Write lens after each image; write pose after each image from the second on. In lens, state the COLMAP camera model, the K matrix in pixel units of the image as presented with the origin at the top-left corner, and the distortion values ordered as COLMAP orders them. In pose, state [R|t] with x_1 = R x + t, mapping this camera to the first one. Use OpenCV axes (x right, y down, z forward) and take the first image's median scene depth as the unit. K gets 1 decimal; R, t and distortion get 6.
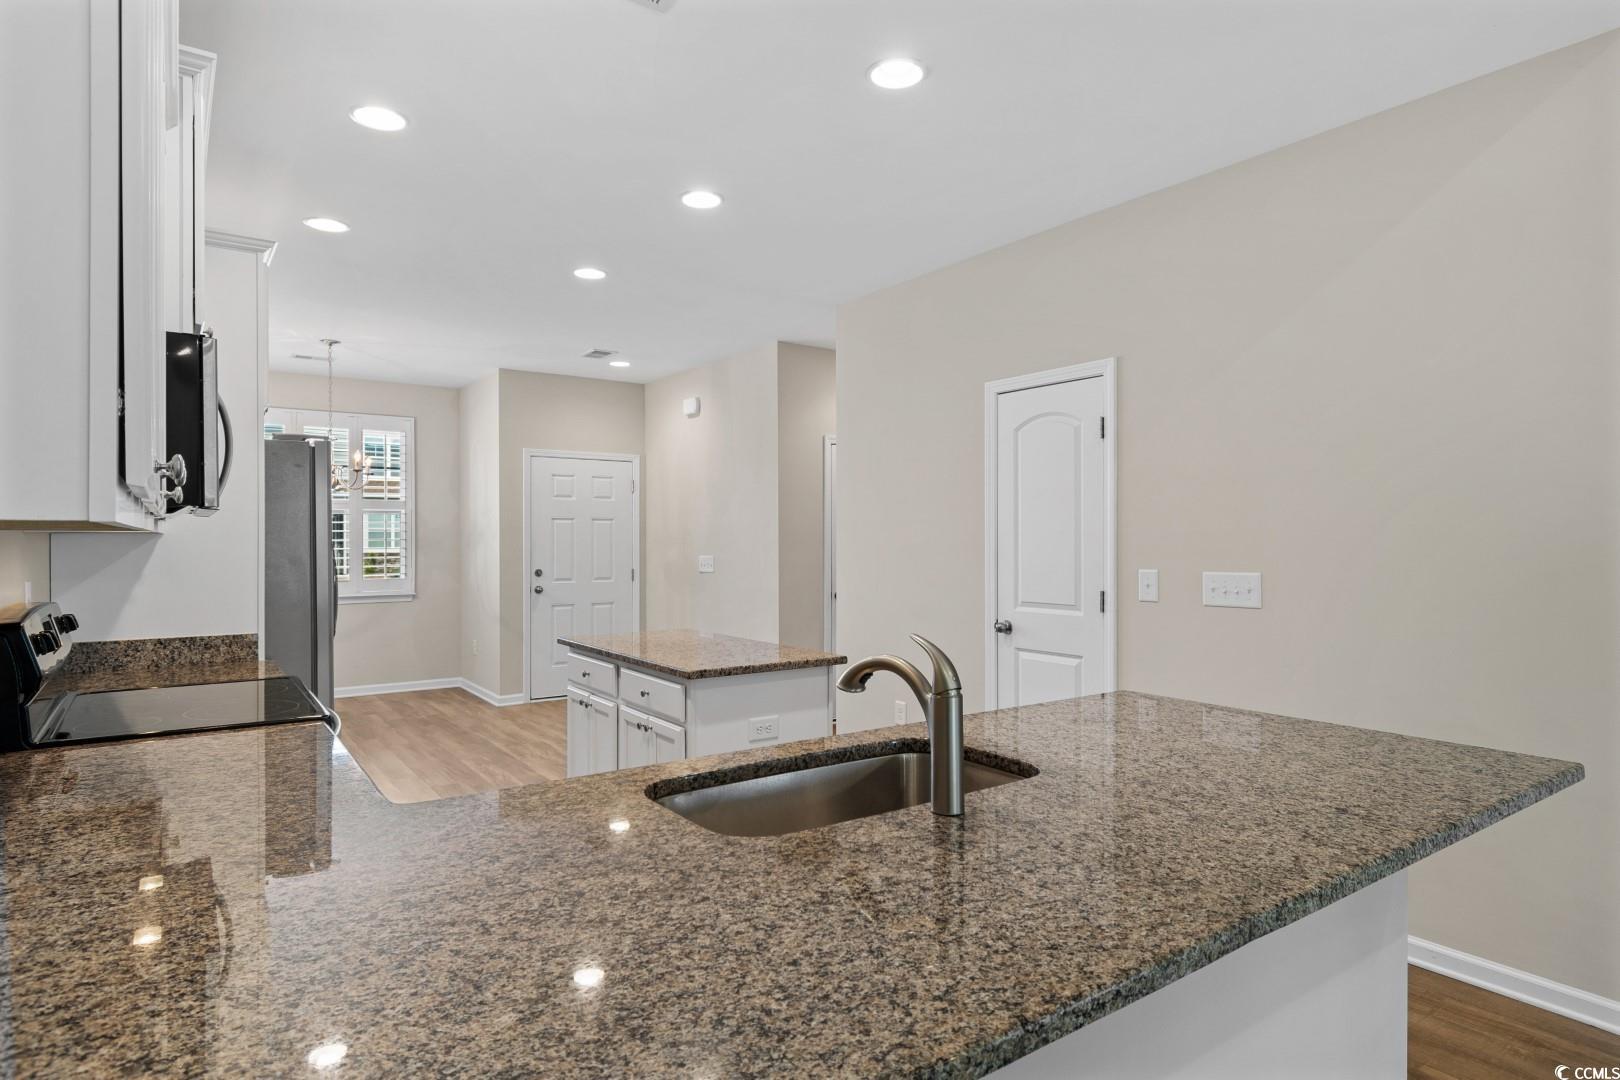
lens RADIAL K [[890.6, 0, 810.0], [0, 890.6, 540.0], [0, 0, 1]] dist [0.006544, -0.001189]
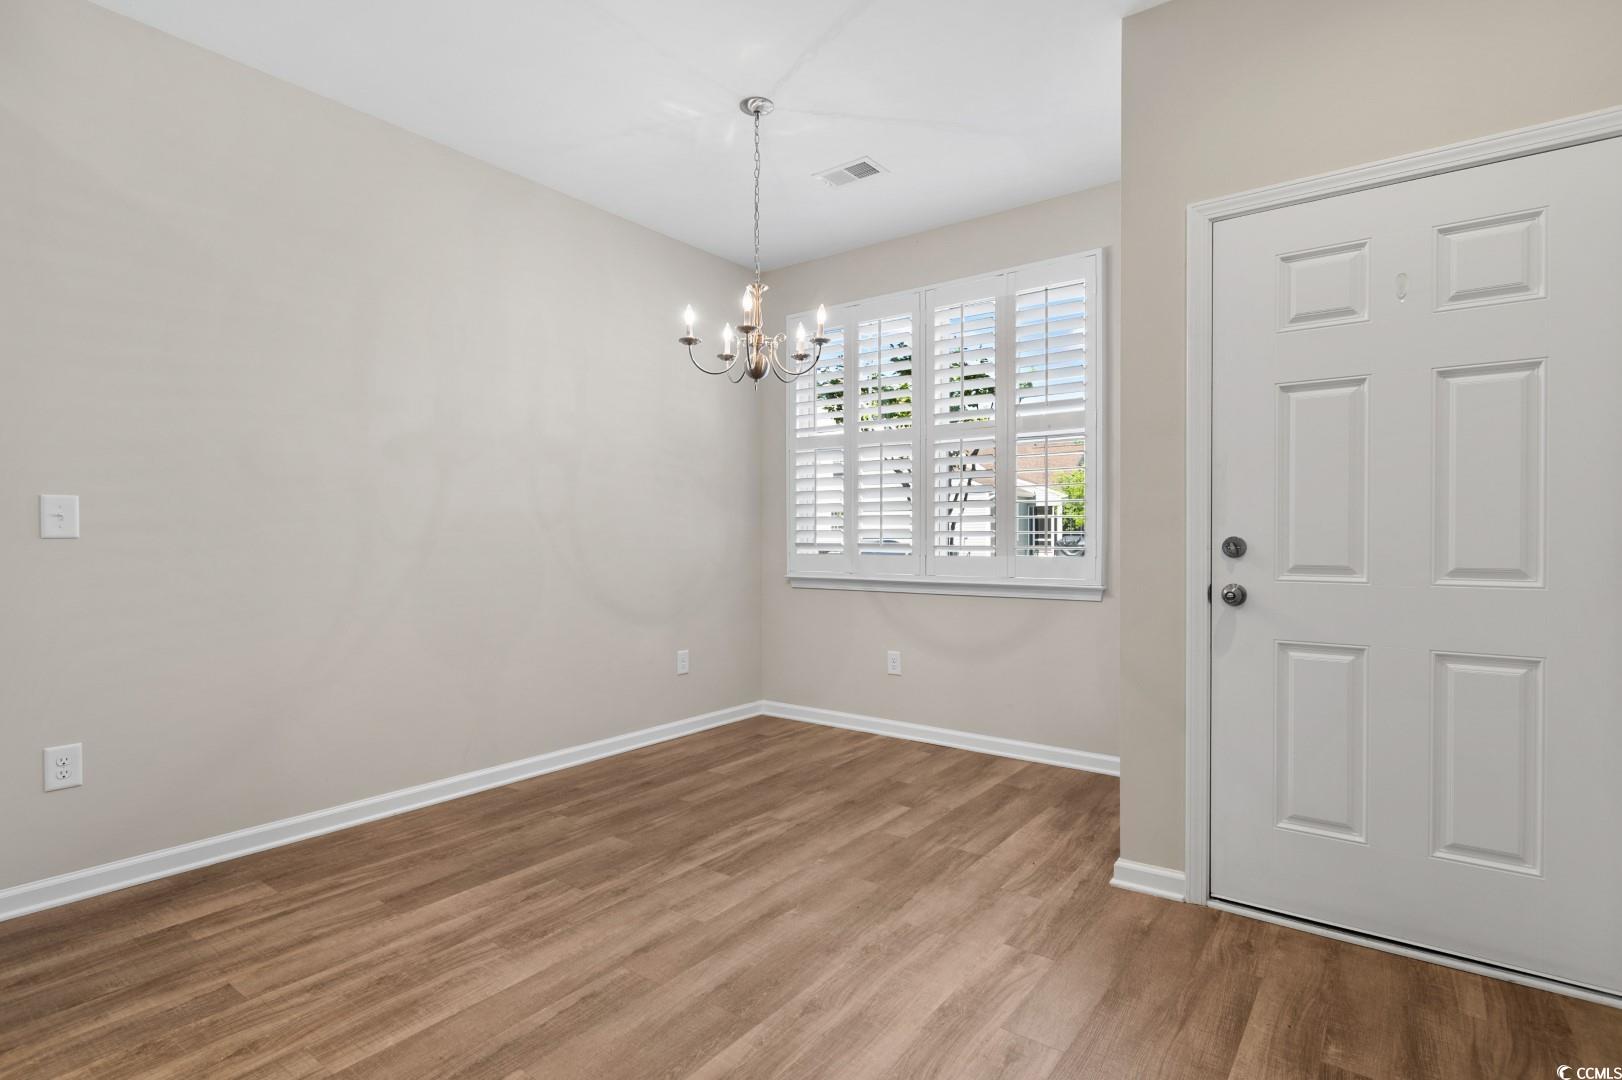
lens RADIAL K [[802.4, 0, 811.0], [0, 802.4, 540.0], [0, 0, 1]] dist [0.001927, 0.000336]
pose [[0.310622, 0.005403, -0.950518, -0.111894], [-0.003224, 0.999984, 0.004630, 0.068054], [0.950528, 0.001626, 0.310634, 1.529799]]
